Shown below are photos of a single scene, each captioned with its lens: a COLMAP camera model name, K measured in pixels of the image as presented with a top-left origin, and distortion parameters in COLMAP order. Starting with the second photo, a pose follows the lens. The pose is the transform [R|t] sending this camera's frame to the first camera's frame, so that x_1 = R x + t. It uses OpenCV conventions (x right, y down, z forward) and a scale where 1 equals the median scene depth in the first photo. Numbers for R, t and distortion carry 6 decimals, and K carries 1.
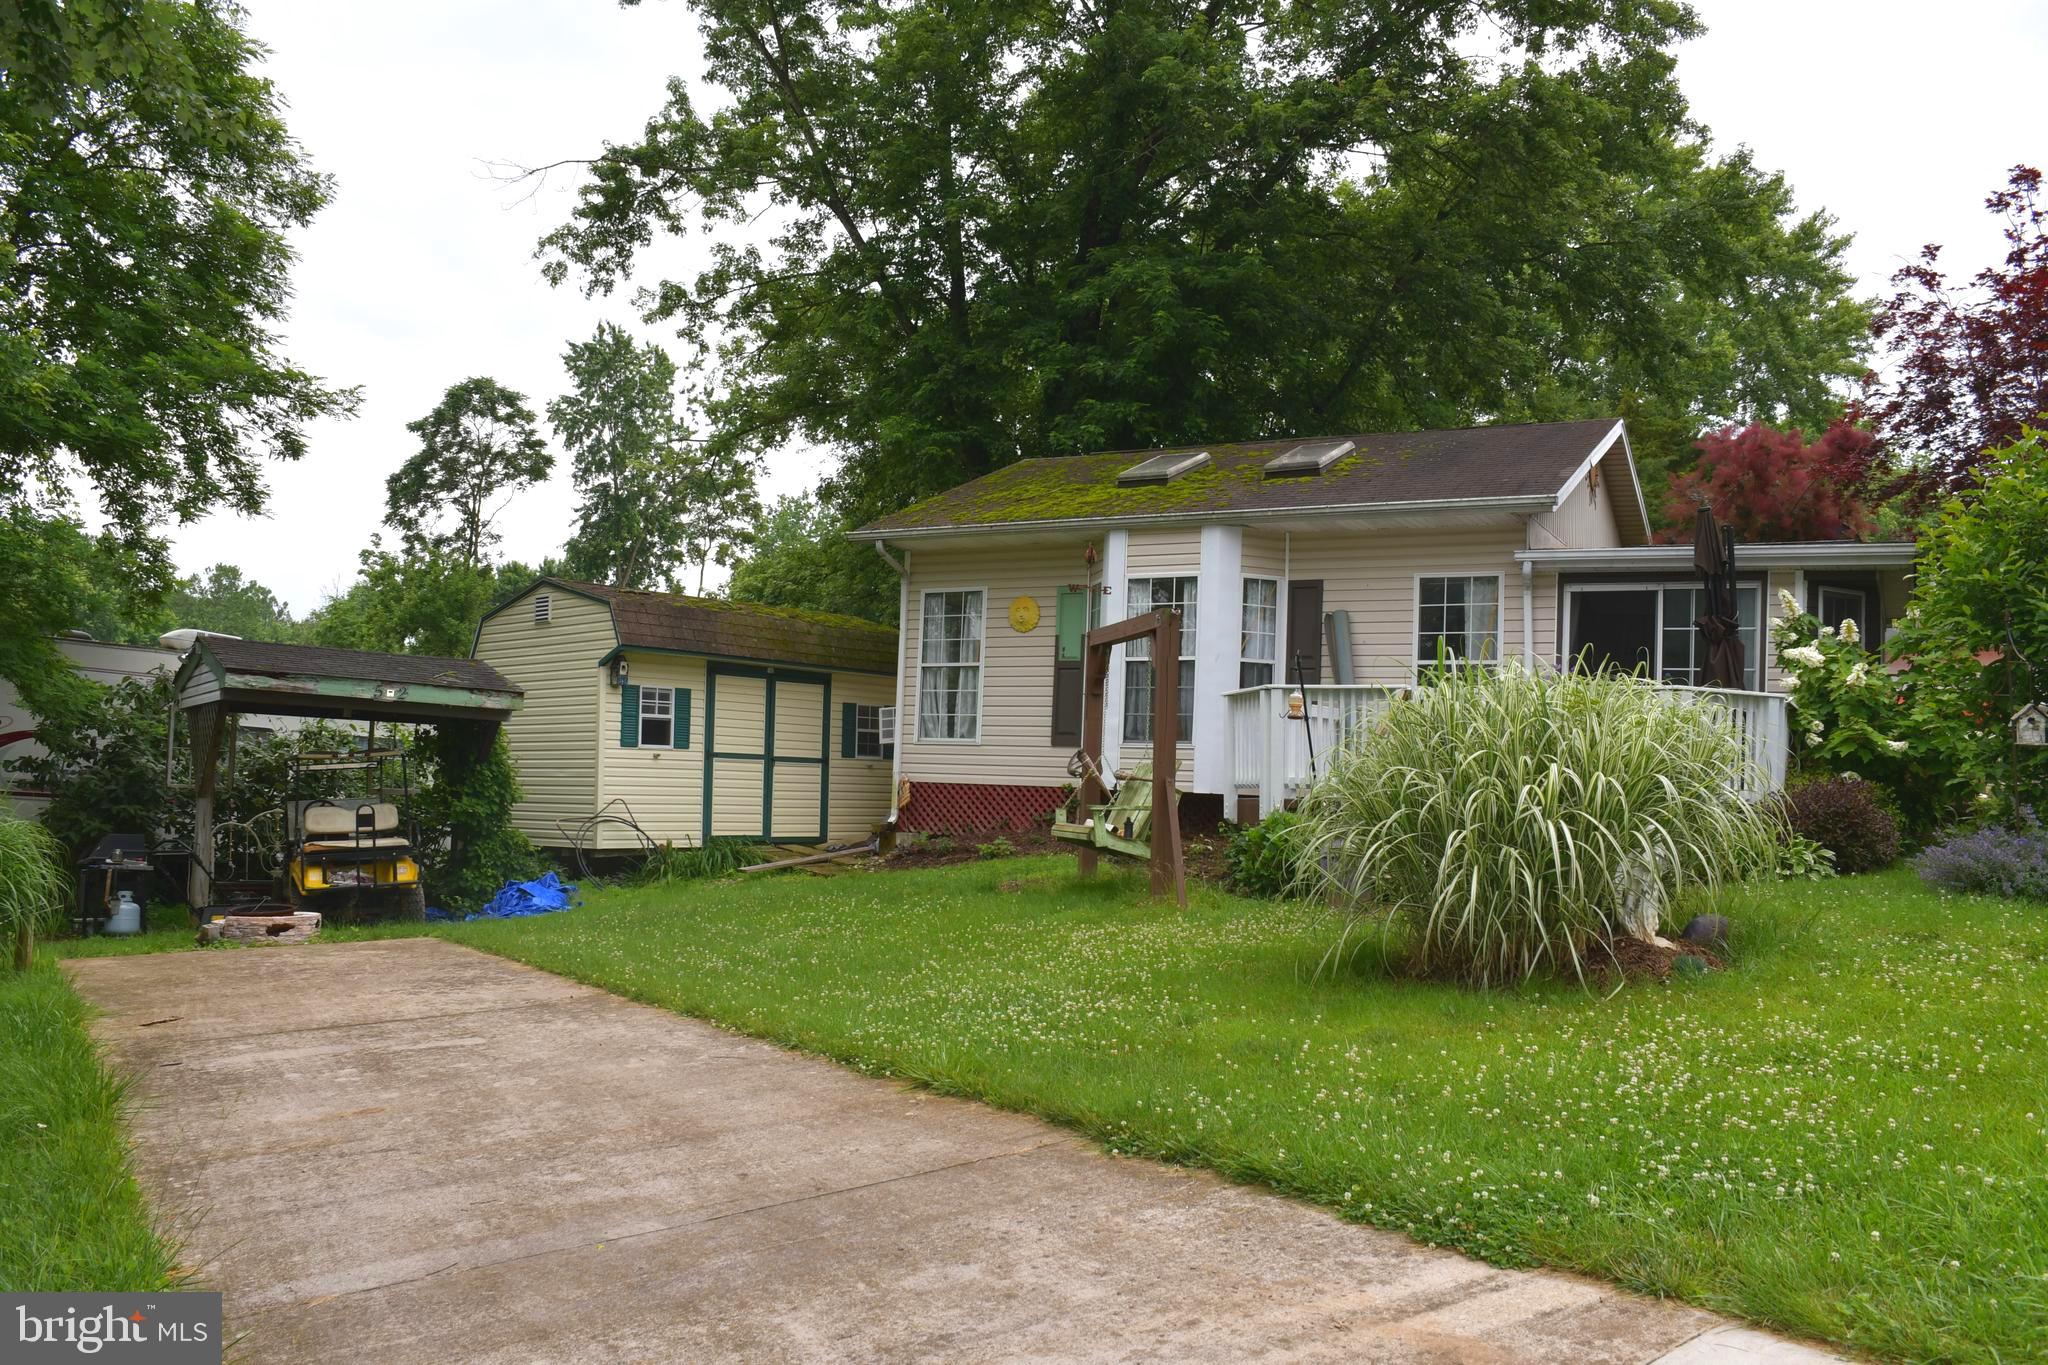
lens RADIAL K [[1592.6, 0, 1007.3], [0, 1592.6, 704.4], [0, 0, 1]] dist [-0.147668, 0.095336]
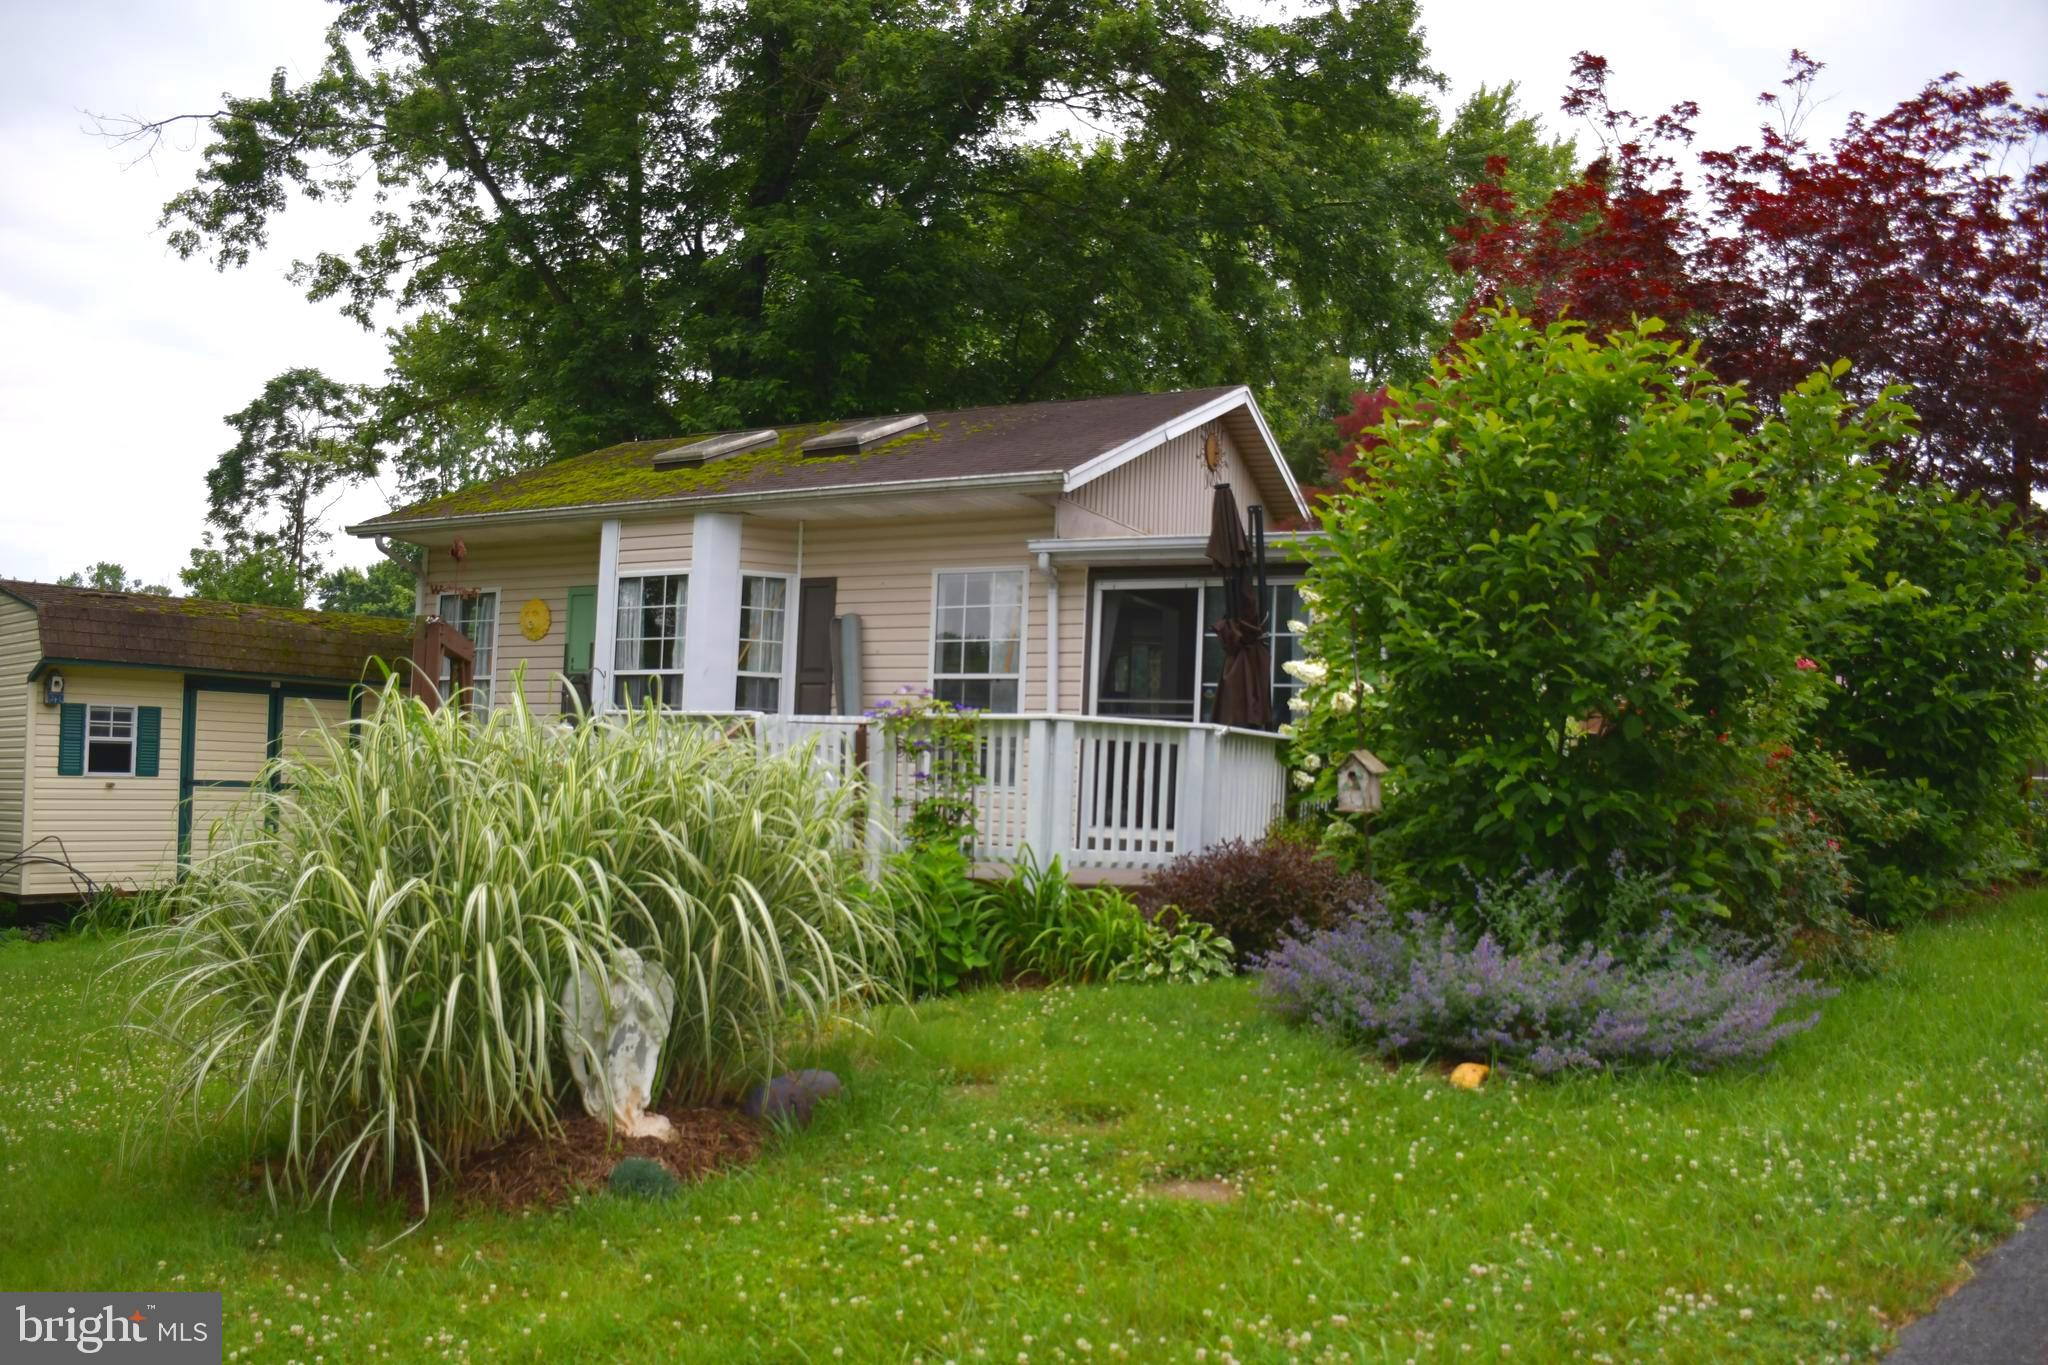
lens RADIAL K [[1592.6, 0, 1008.3], [0, 1592.6, 698.2], [0, 0, 1]] dist [-0.147668, 0.095336]
pose [[0.999311, -0.002504, 0.037018, 0.229605], [0.002632, 0.999991, -0.003414, -0.010333], [-0.037009, 0.003509, 0.999309, 0.139759]]
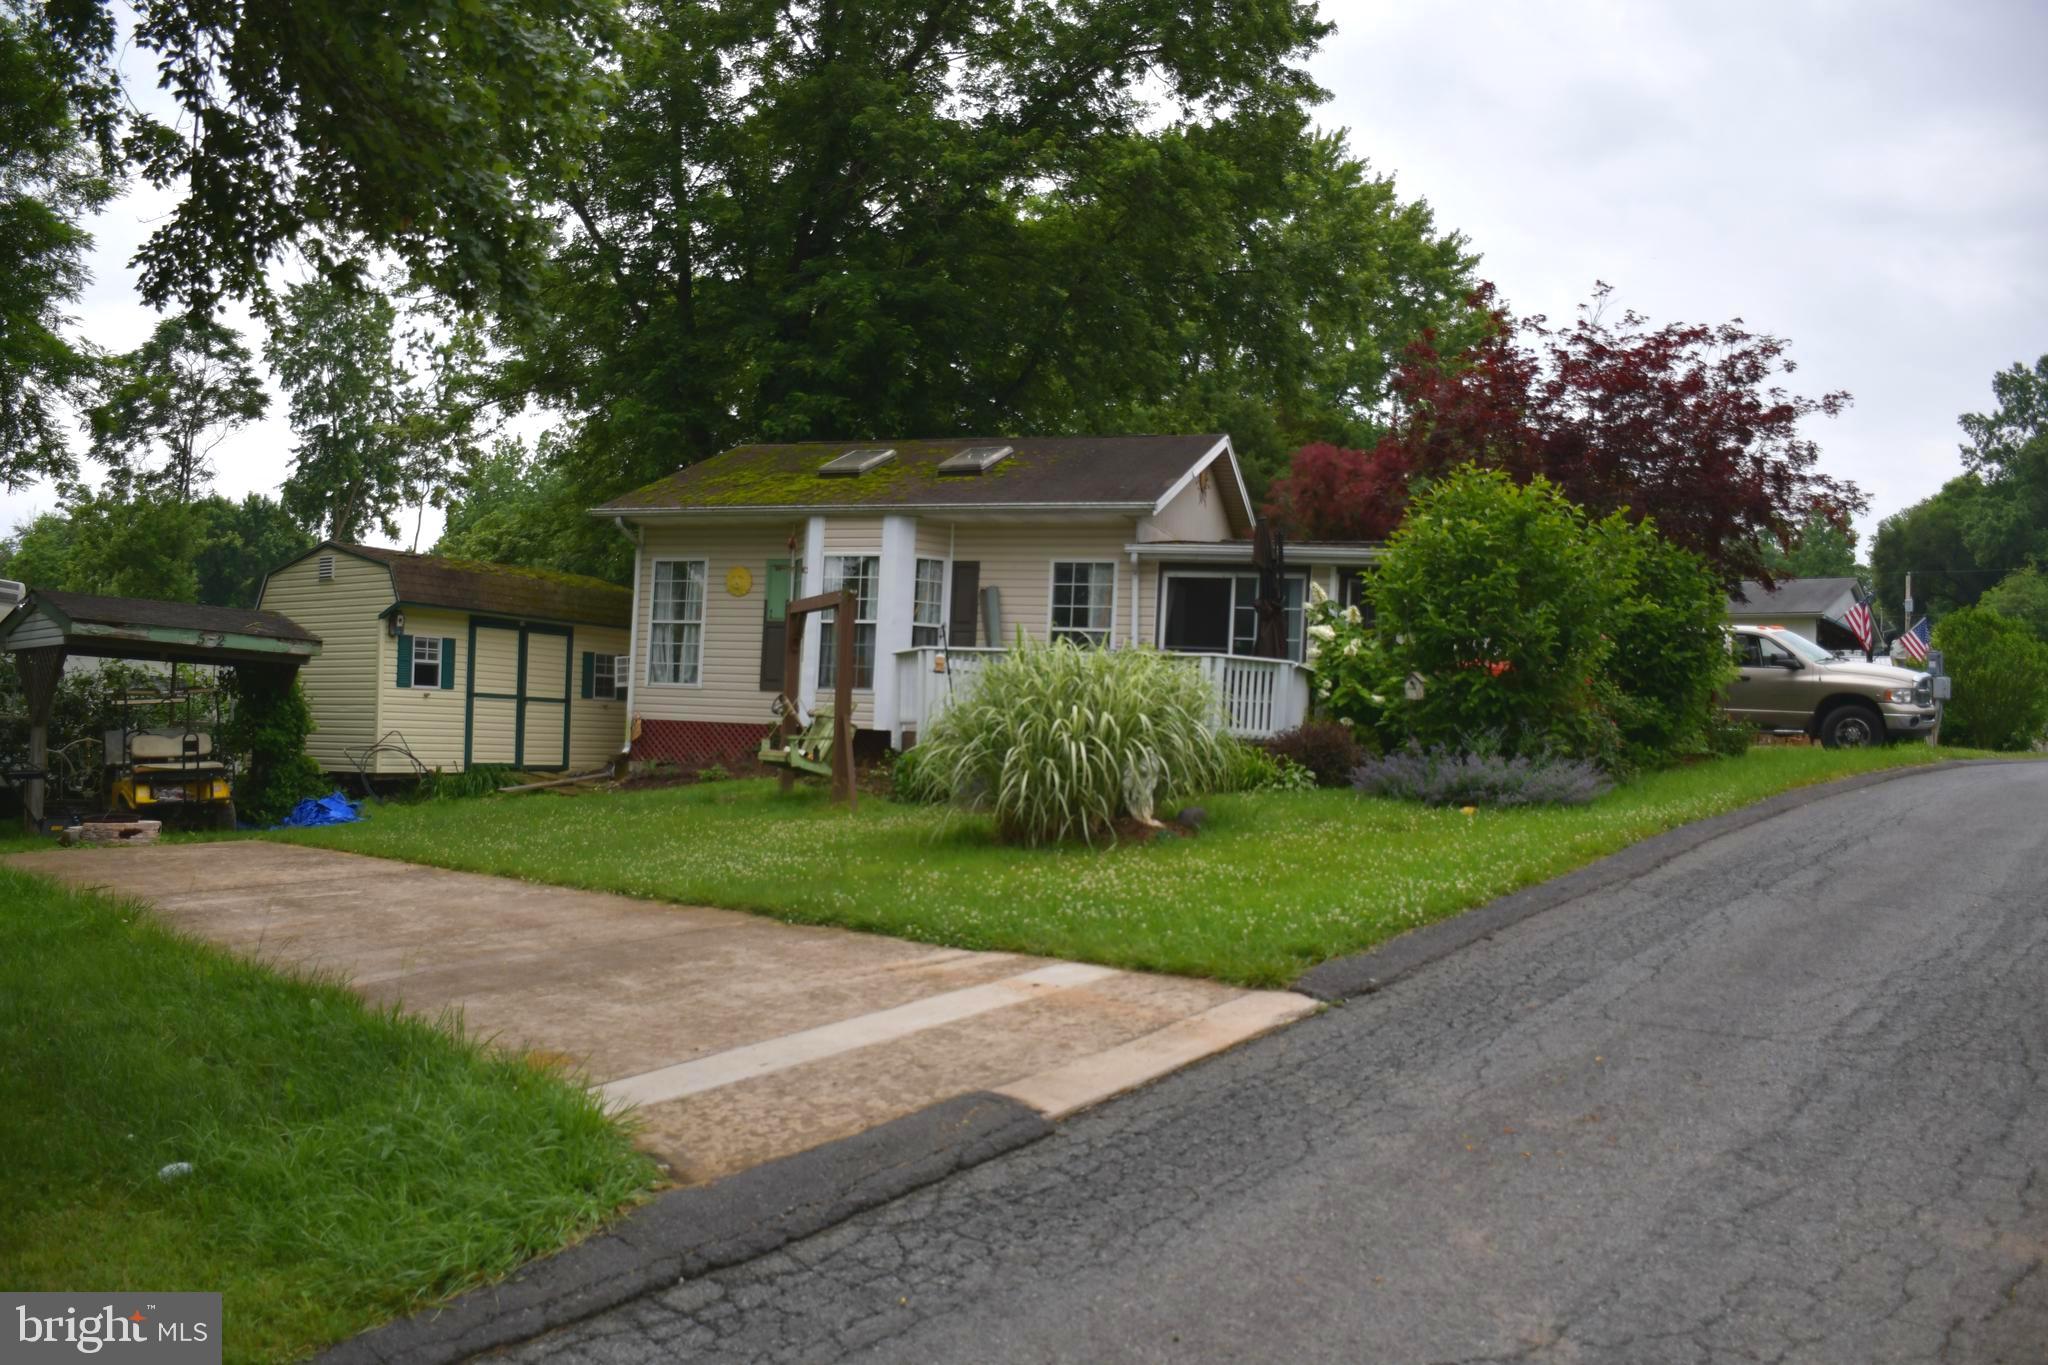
lens RADIAL K [[1592.6, 0, 1011.5], [0, 1592.6, 702.4], [0, 0, 1]] dist [-0.147668, 0.095336]
pose [[0.983230, 0.011204, 0.182023, -0.003762], [-0.017167, 0.999365, 0.031215, -0.005771], [-0.181558, -0.033816, 0.982799, -0.222017]]
